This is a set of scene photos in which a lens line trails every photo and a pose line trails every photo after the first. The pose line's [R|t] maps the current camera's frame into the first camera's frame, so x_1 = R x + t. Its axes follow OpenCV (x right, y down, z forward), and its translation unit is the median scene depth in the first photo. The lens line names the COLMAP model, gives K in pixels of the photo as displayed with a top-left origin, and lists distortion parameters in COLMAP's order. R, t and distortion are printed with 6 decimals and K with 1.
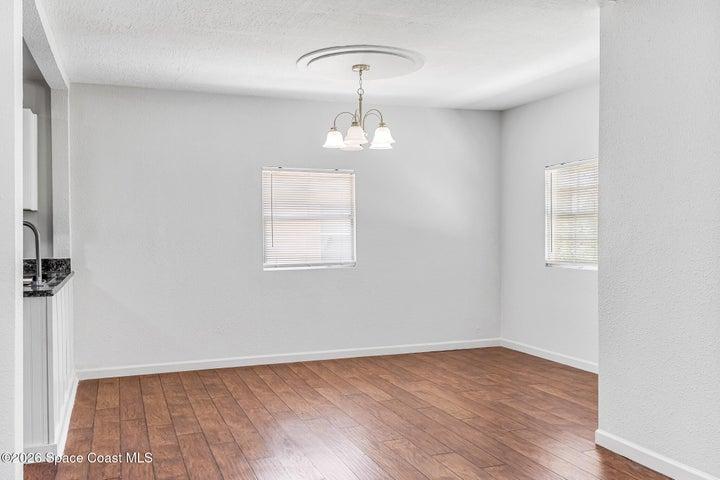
lens RADIAL K [[647.3, 0, 357.2], [0, 647.3, 240.8], [0, 0, 1]] dist [0.088960, 0.003219]
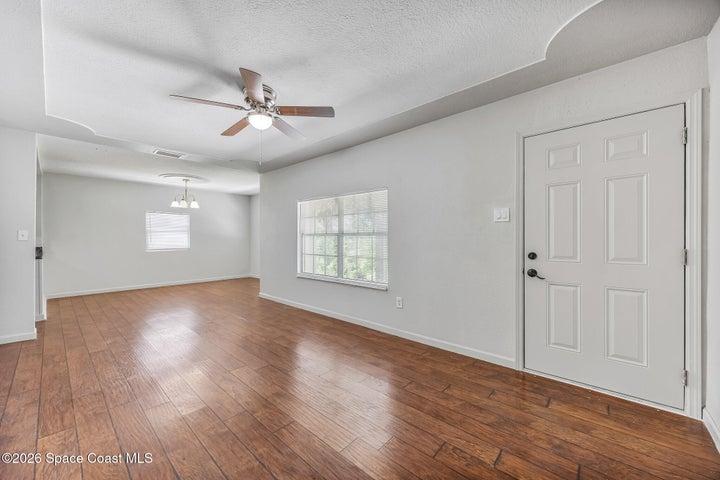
lens RADIAL K [[274.6, 0, 357.2], [0, 274.6, 238.8], [0, 0, 1]] dist [0.005833, -0.001157]
pose [[0.884753, 0.008131, 0.465990, 0.098825], [-0.002079, 0.999907, -0.013499, 0.011214], [-0.466056, 0.010974, 0.884687, -0.403264]]
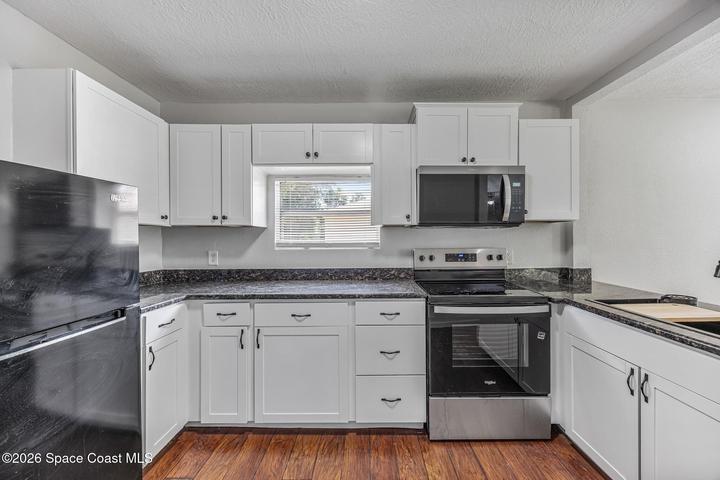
lens RADIAL K [[274.6, 0, 366.5], [0, 274.6, 239.0], [0, 0, 1]] dist [0.005833, -0.001157]
pose [[0.935877, -0.001562, -0.352325, -0.605628], [-0.000859, 0.999977, -0.006717, -0.014874], [0.352327, 0.006589, 0.935854, 0.476671]]
